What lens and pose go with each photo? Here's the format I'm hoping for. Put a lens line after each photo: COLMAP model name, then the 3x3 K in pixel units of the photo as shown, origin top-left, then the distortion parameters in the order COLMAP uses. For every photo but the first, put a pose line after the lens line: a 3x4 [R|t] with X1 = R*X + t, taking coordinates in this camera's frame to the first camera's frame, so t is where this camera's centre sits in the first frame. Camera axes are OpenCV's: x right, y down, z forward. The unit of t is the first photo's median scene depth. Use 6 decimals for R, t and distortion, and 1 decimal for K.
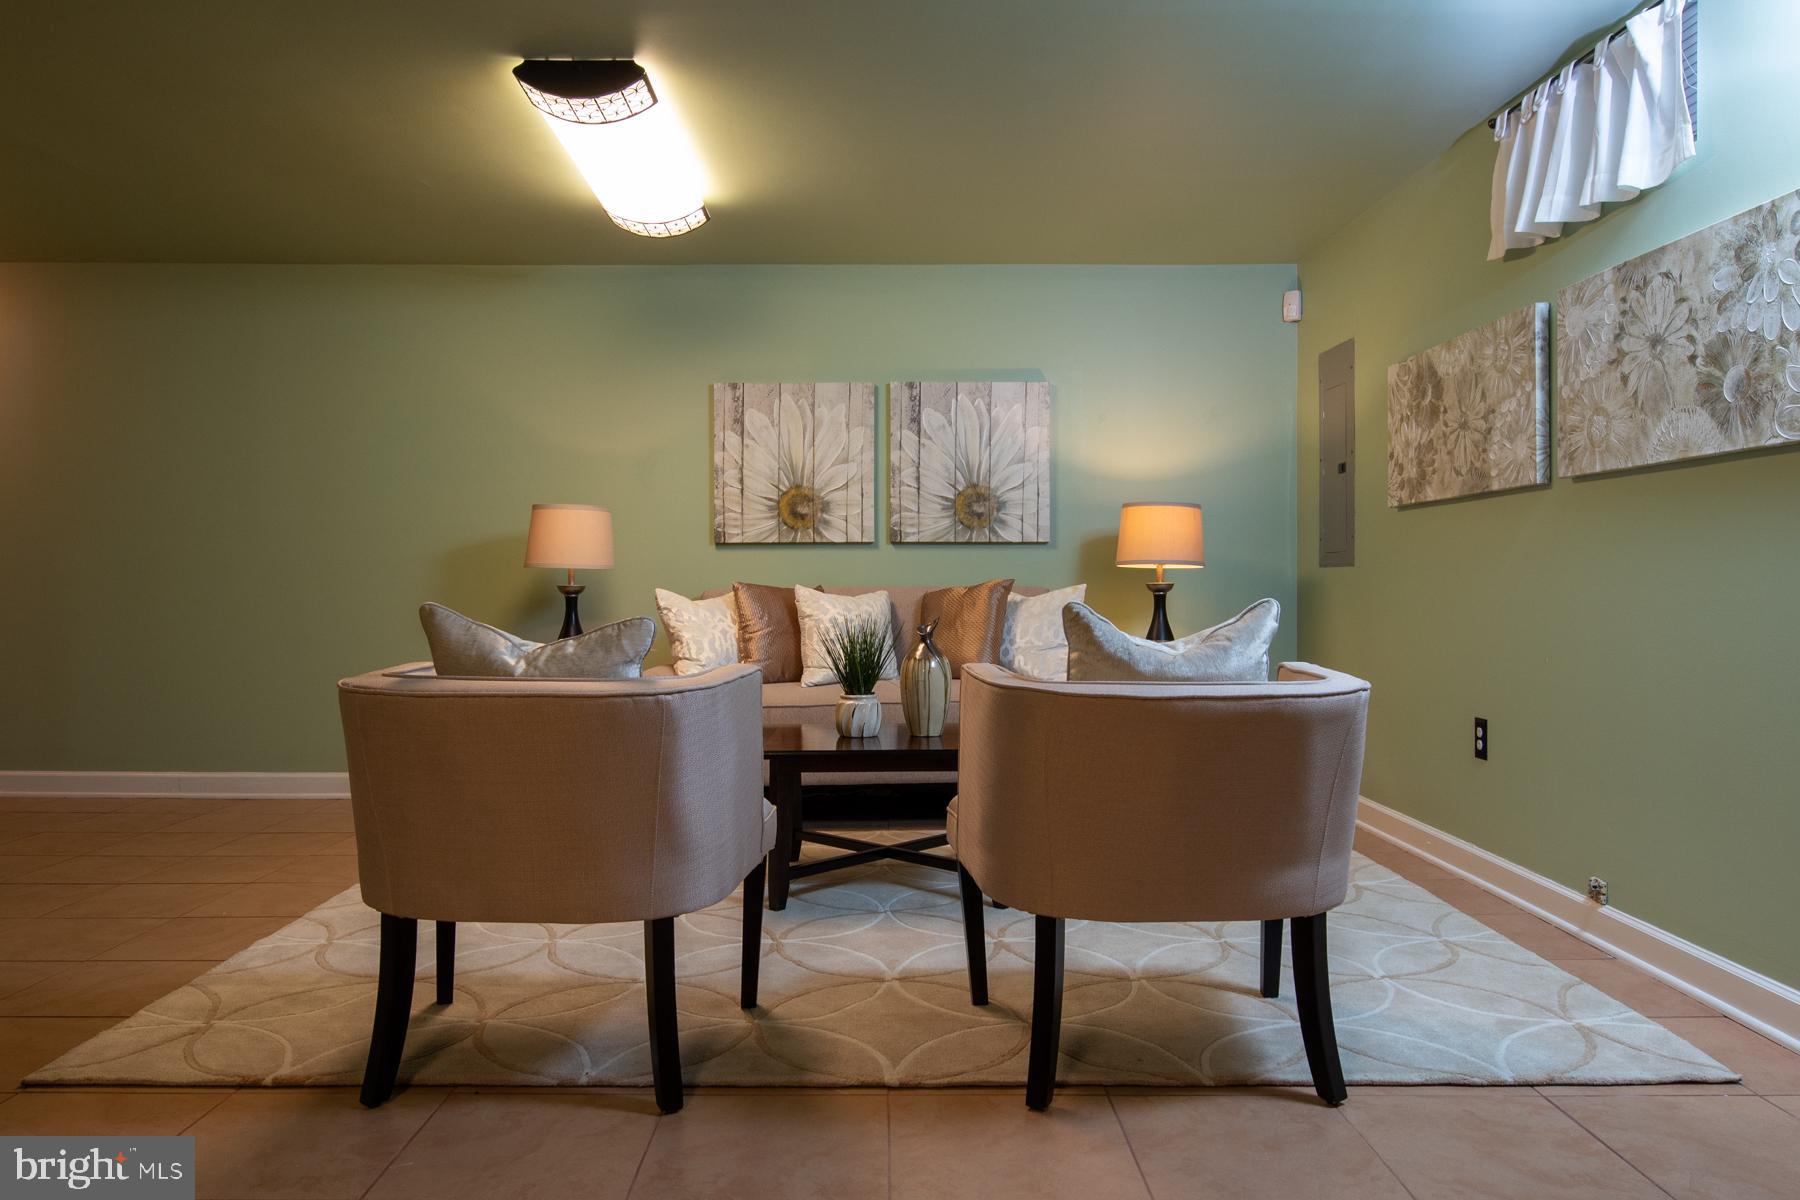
lens RADIAL K [[1266.1, 0, 888.6], [0, 1266.1, 581.5], [0, 0, 1]] dist [-0.010401, -0.012336]
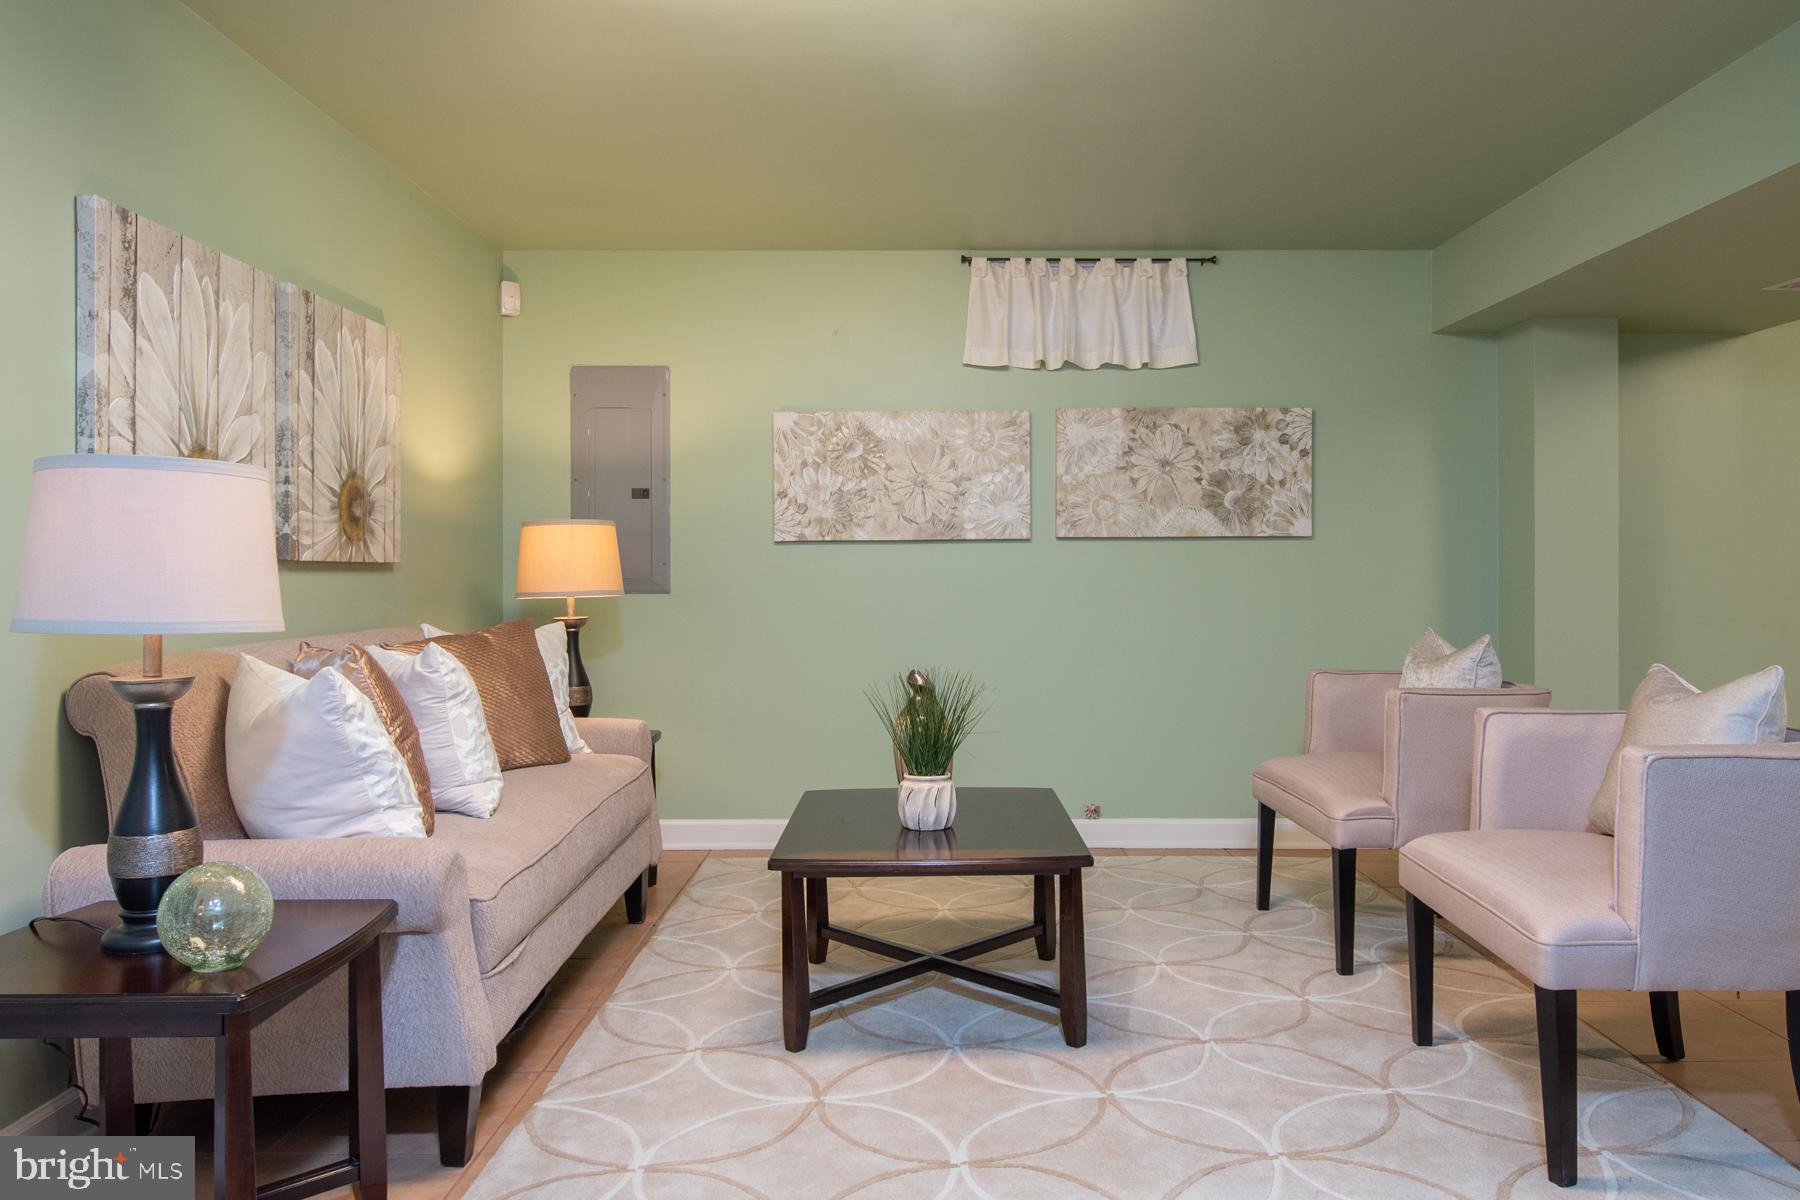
lens RADIAL K [[1266.1, 0, 947.7], [0, 1266.1, 571.5], [0, 0, 1]] dist [-0.010401, -0.012336]
pose [[-0.010668, 0.001539, 0.999942, -0.575815], [0.002111, 0.999997, -0.001517, -0.024990], [-0.999941, 0.002095, -0.010672, 0.709079]]
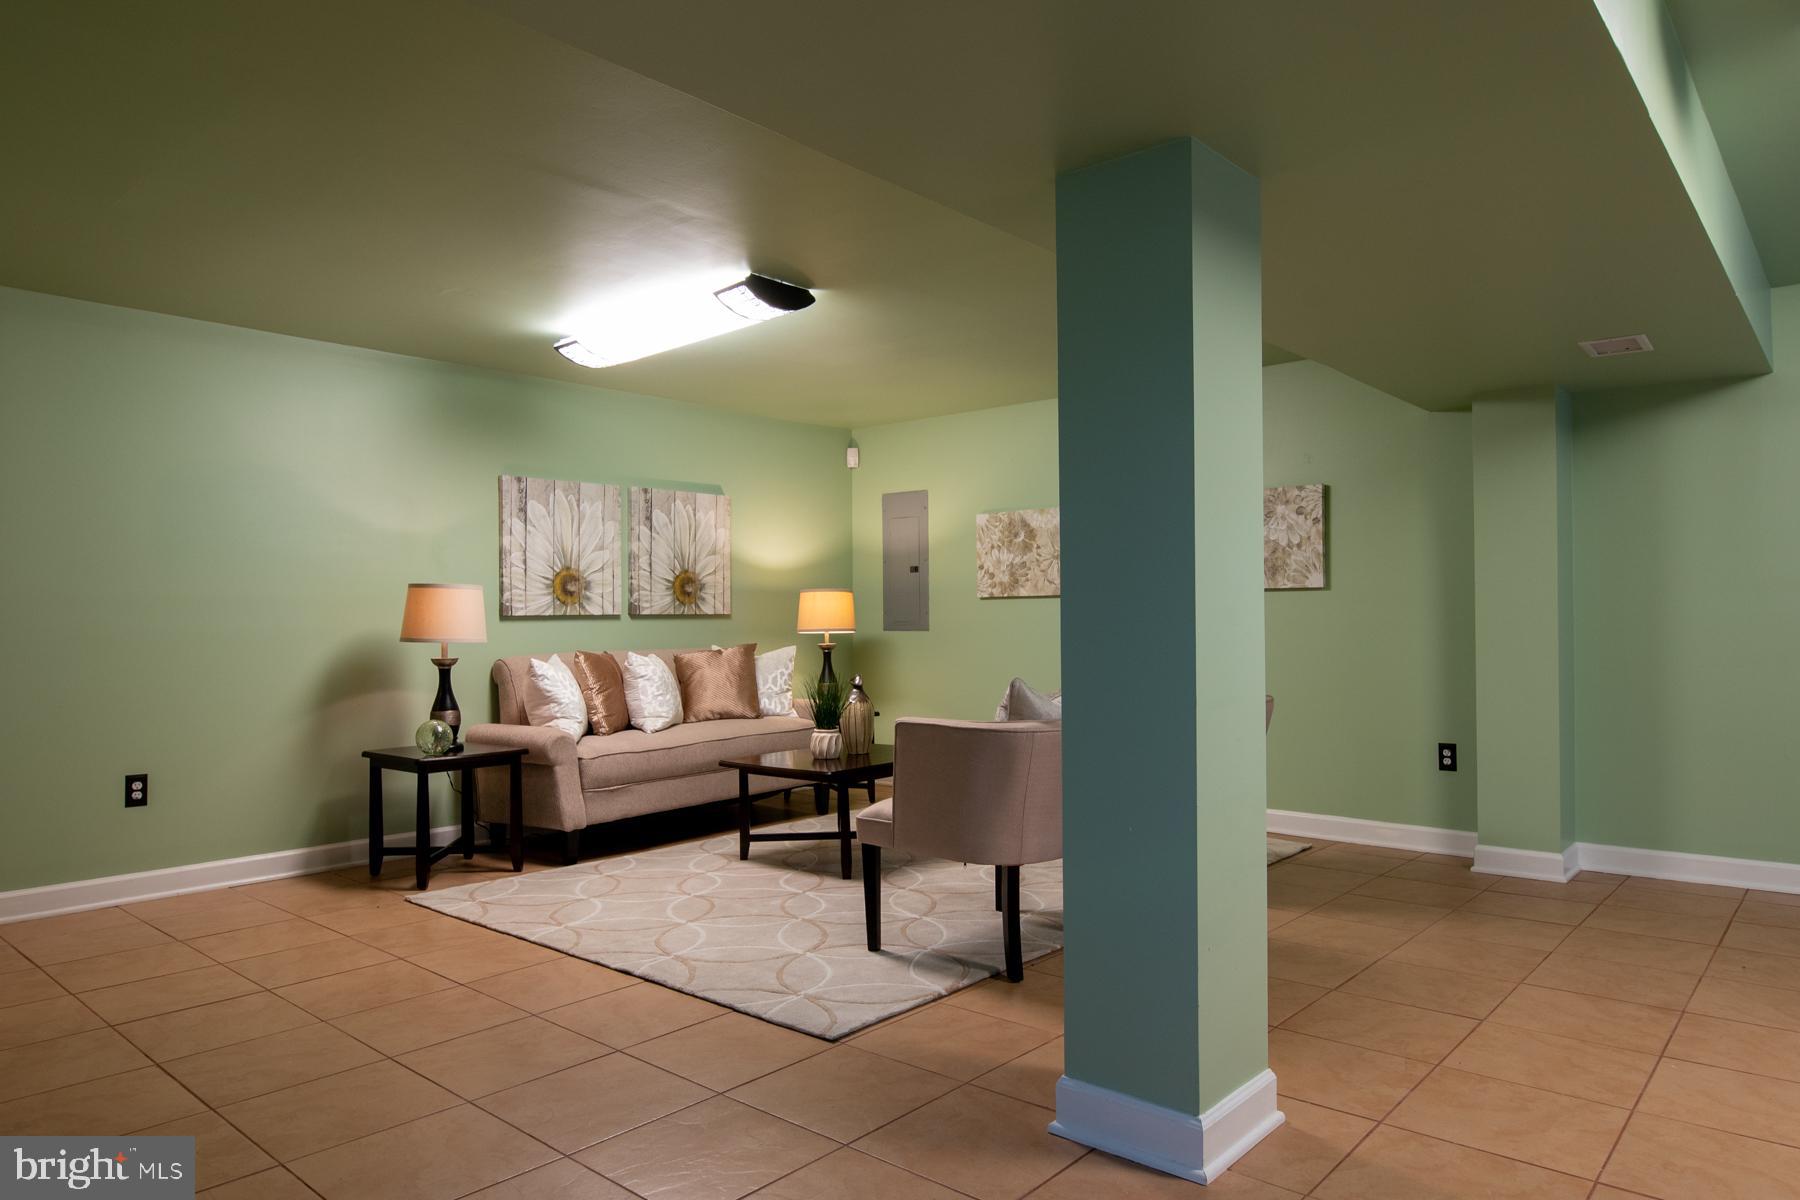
lens RADIAL K [[1151.0, 0, 937.8], [0, 1151.0, 599.3], [0, 0, 1]] dist [-0.021139, -0.009390]
pose [[0.643261, 0.007429, 0.765611, -0.674648], [0.006289, 0.999868, -0.014986, -0.027513], [-0.765621, 0.014455, 0.643130, 0.039731]]
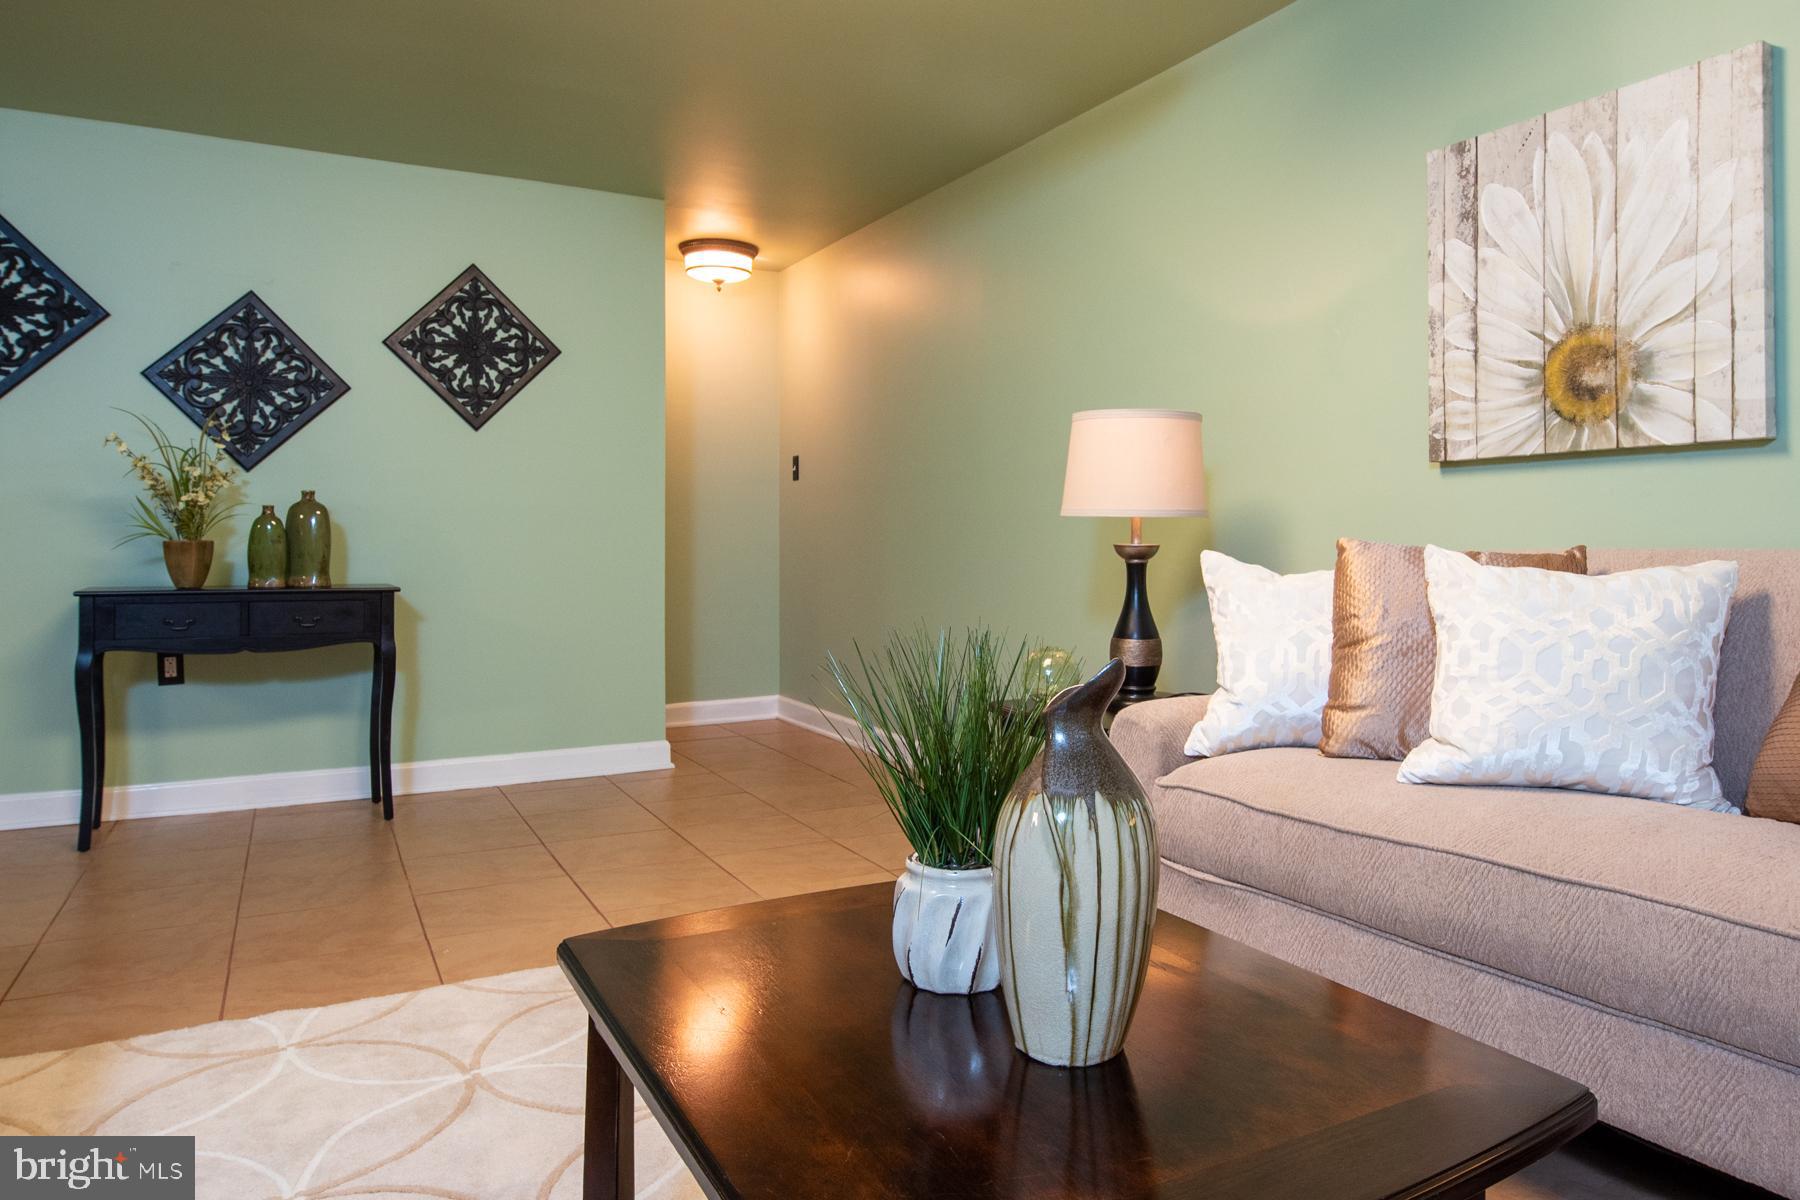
lens RADIAL K [[1151.0, 0, 965.7], [0, 1151.0, 546.3], [0, 0, 1]] dist [-0.021139, -0.009390]
pose [[0.490006, 0.006934, -0.871692, 0.178363], [0.003469, 0.999945, 0.009904, -0.001413], [0.871712, -0.007877, 0.489955, 0.604650]]
